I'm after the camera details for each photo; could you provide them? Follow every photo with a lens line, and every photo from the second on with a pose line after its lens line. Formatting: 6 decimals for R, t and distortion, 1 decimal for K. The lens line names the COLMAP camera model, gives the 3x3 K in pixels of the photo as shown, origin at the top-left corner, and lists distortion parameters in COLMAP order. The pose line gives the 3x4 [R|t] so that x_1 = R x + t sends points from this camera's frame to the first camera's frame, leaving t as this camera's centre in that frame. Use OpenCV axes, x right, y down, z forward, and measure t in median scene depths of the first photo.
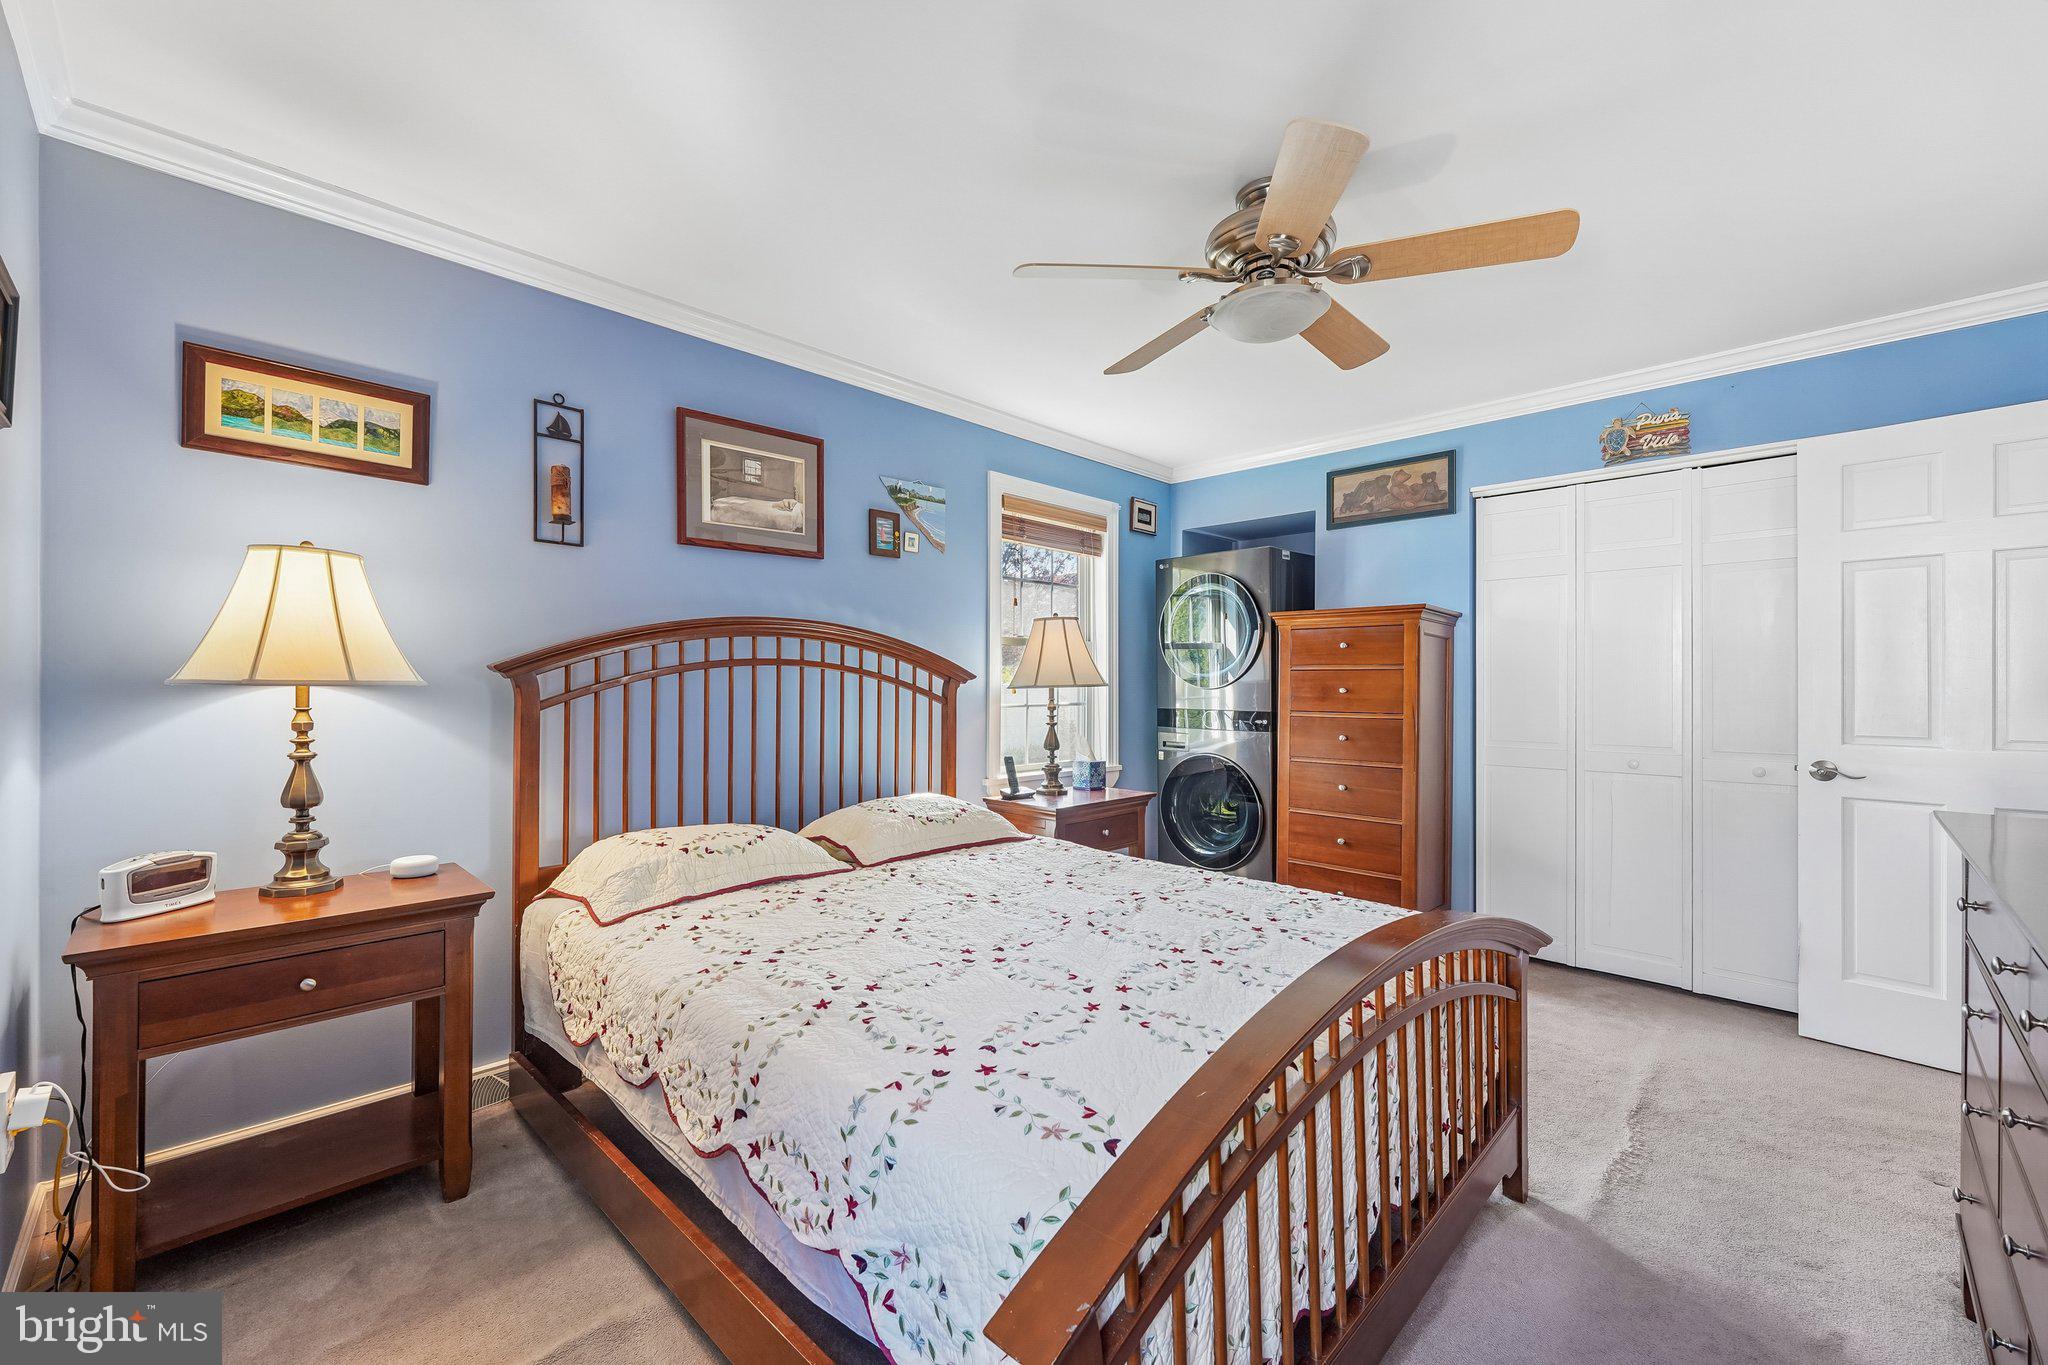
lens RADIAL K [[827.1, 0, 1036.5], [0, 827.1, 666.7], [0, 0, 1]] dist [-0.004145, -0.000204]
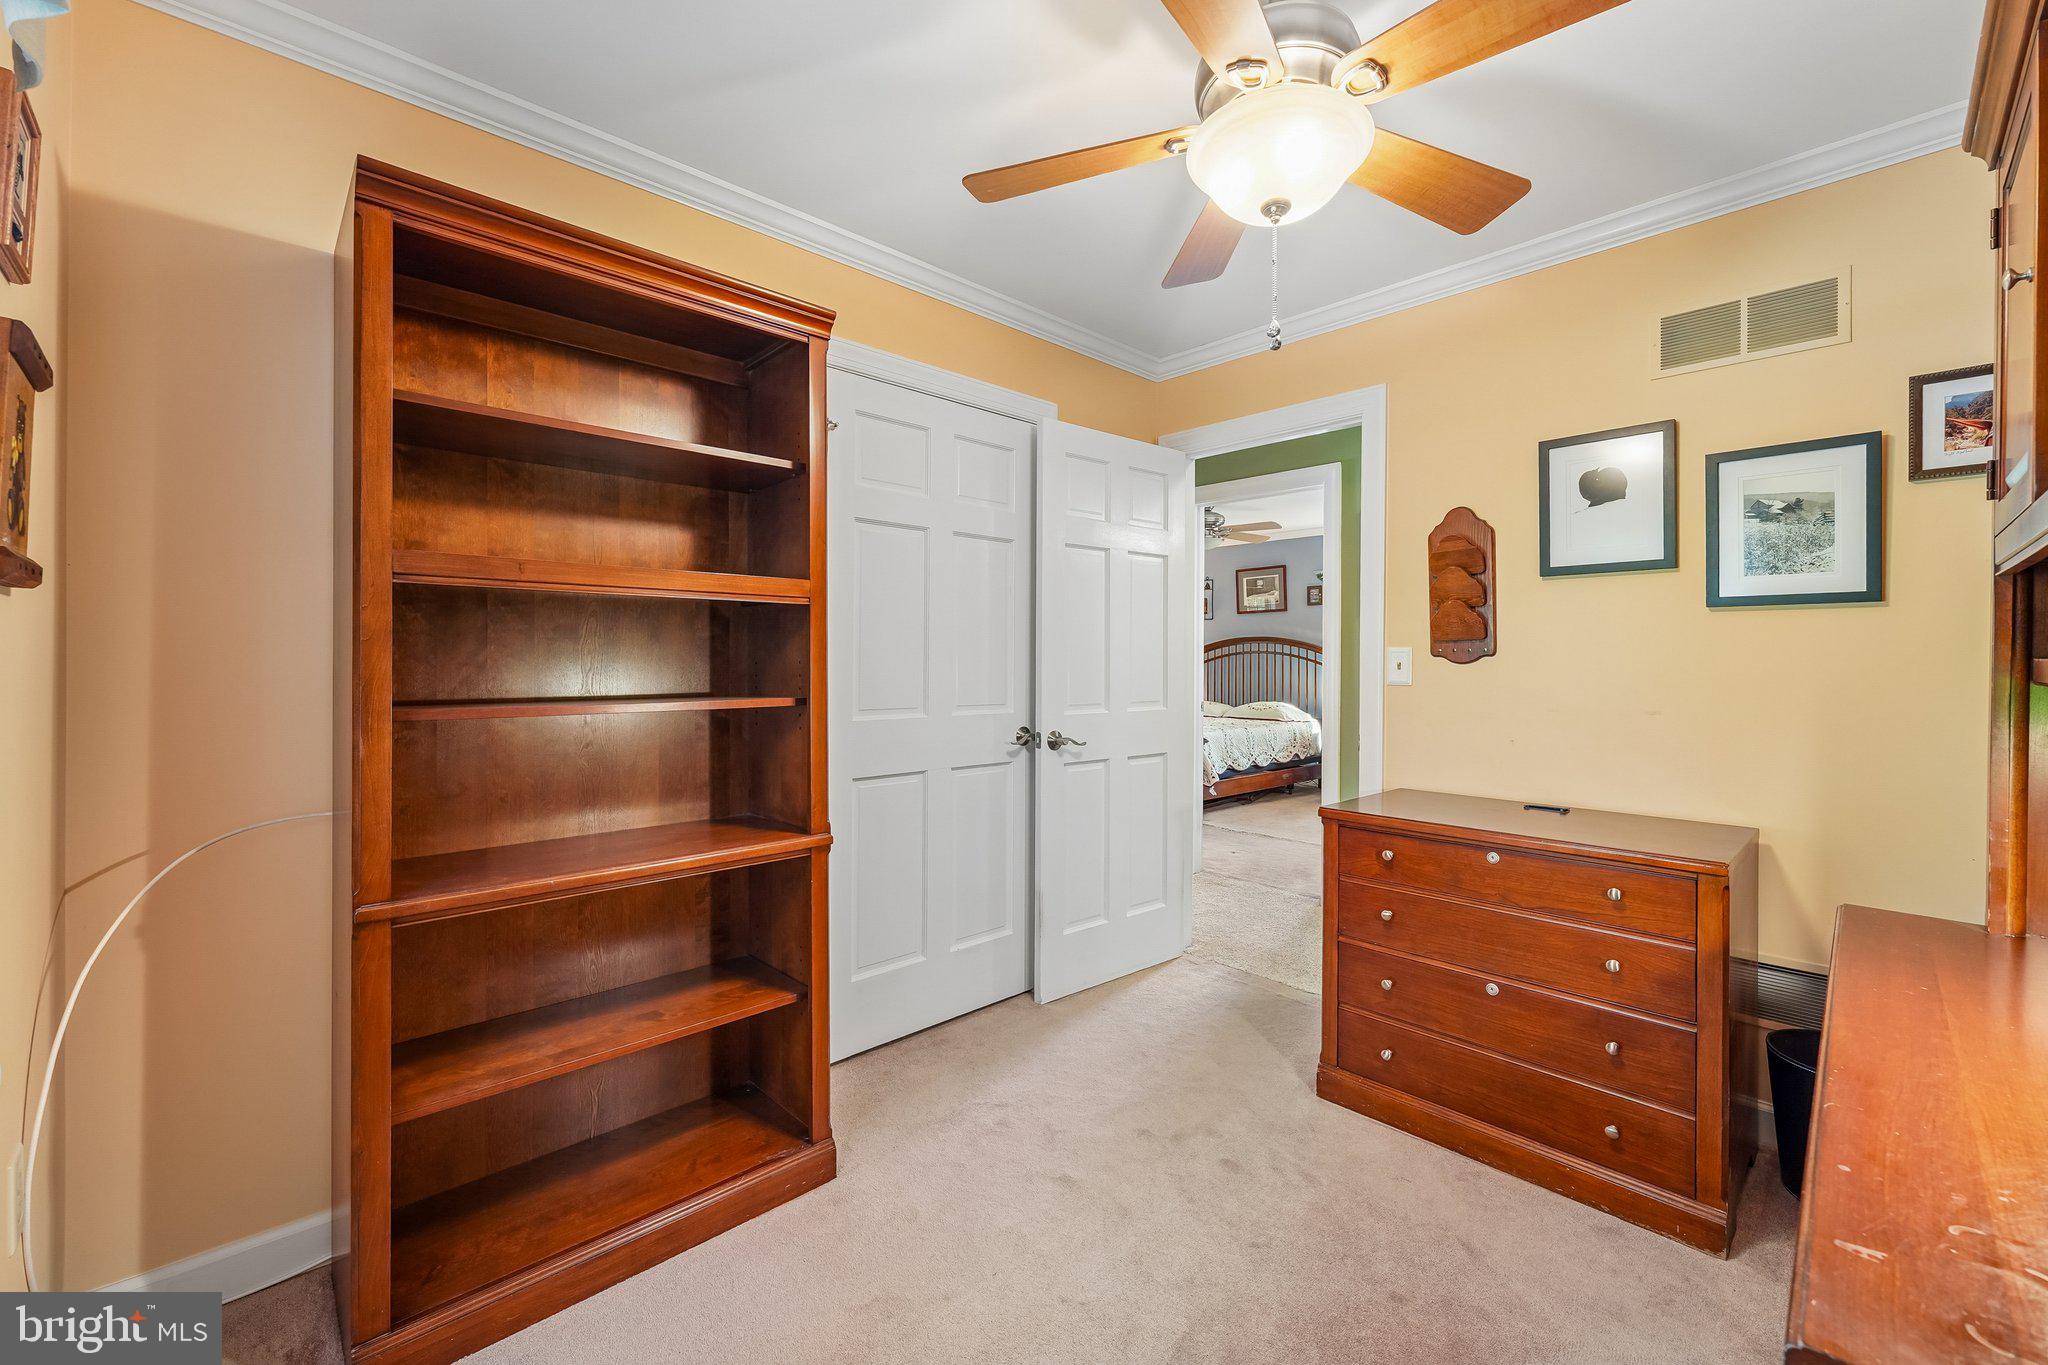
lens RADIAL K [[827.1, 0, 1035.7], [0, 827.1, 674.6], [0, 0, 1]] dist [-0.004145, -0.000204]
pose [[-0.042197, 0.016702, -0.998970, 2.320285], [0.021308, 0.999648, 0.015813, 0.008954], [0.998882, -0.020619, -0.042538, 0.331120]]
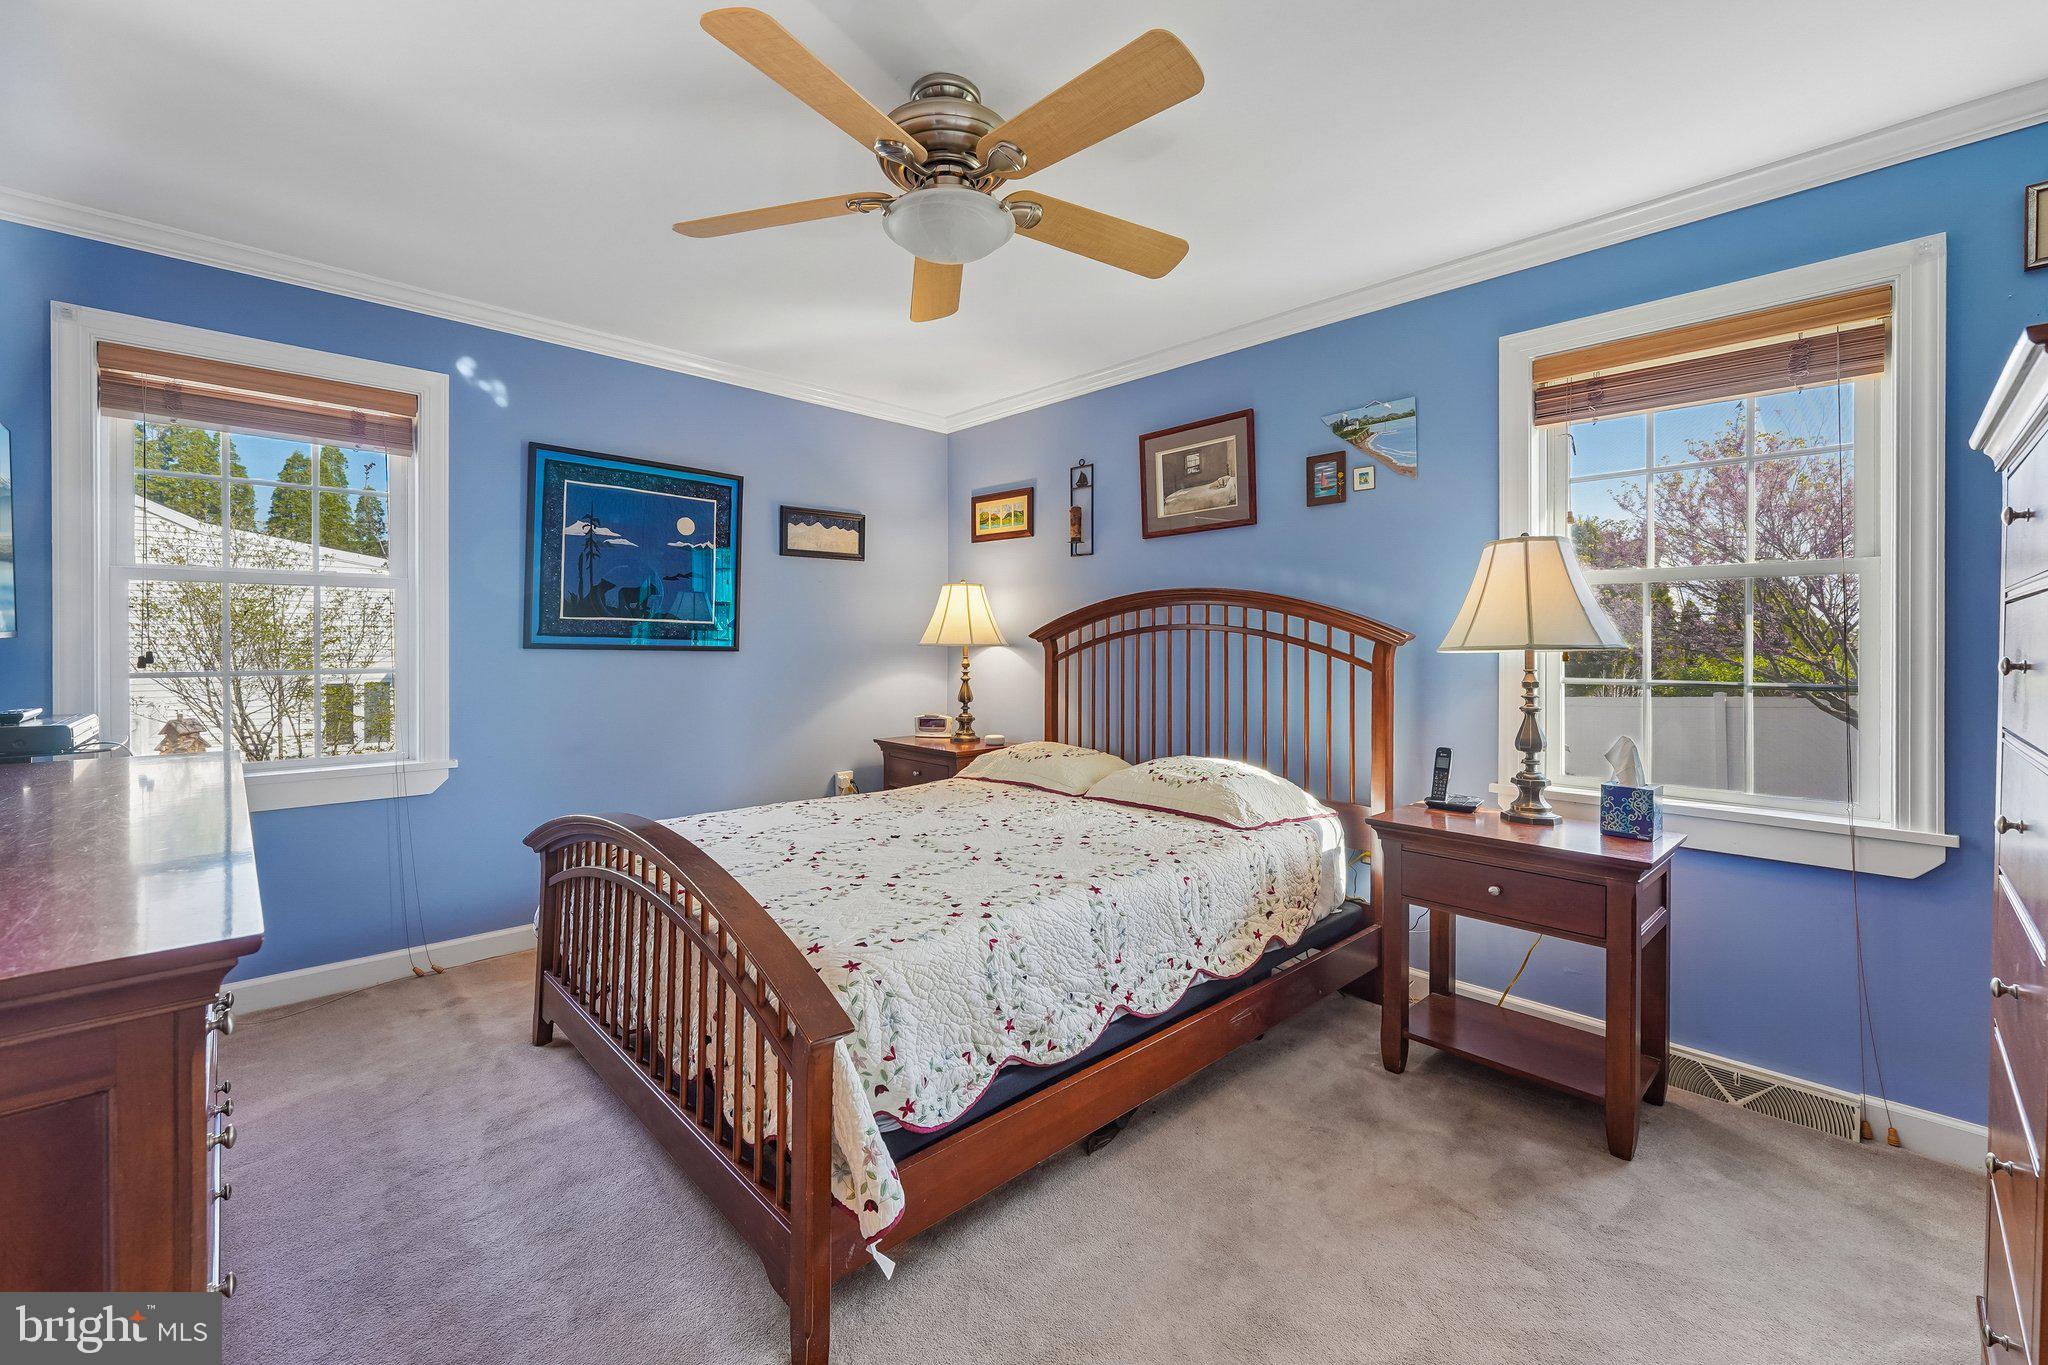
lens RADIAL K [[827.1, 0, 1033.2], [0, 827.1, 655.8], [0, 0, 1]] dist [-0.004145, -0.000204]
pose [[-0.036360, 0.010045, -0.999288, 0.775182], [0.017136, 0.999809, 0.009427, 0.018223], [0.999192, -0.016781, -0.036525, 0.758335]]
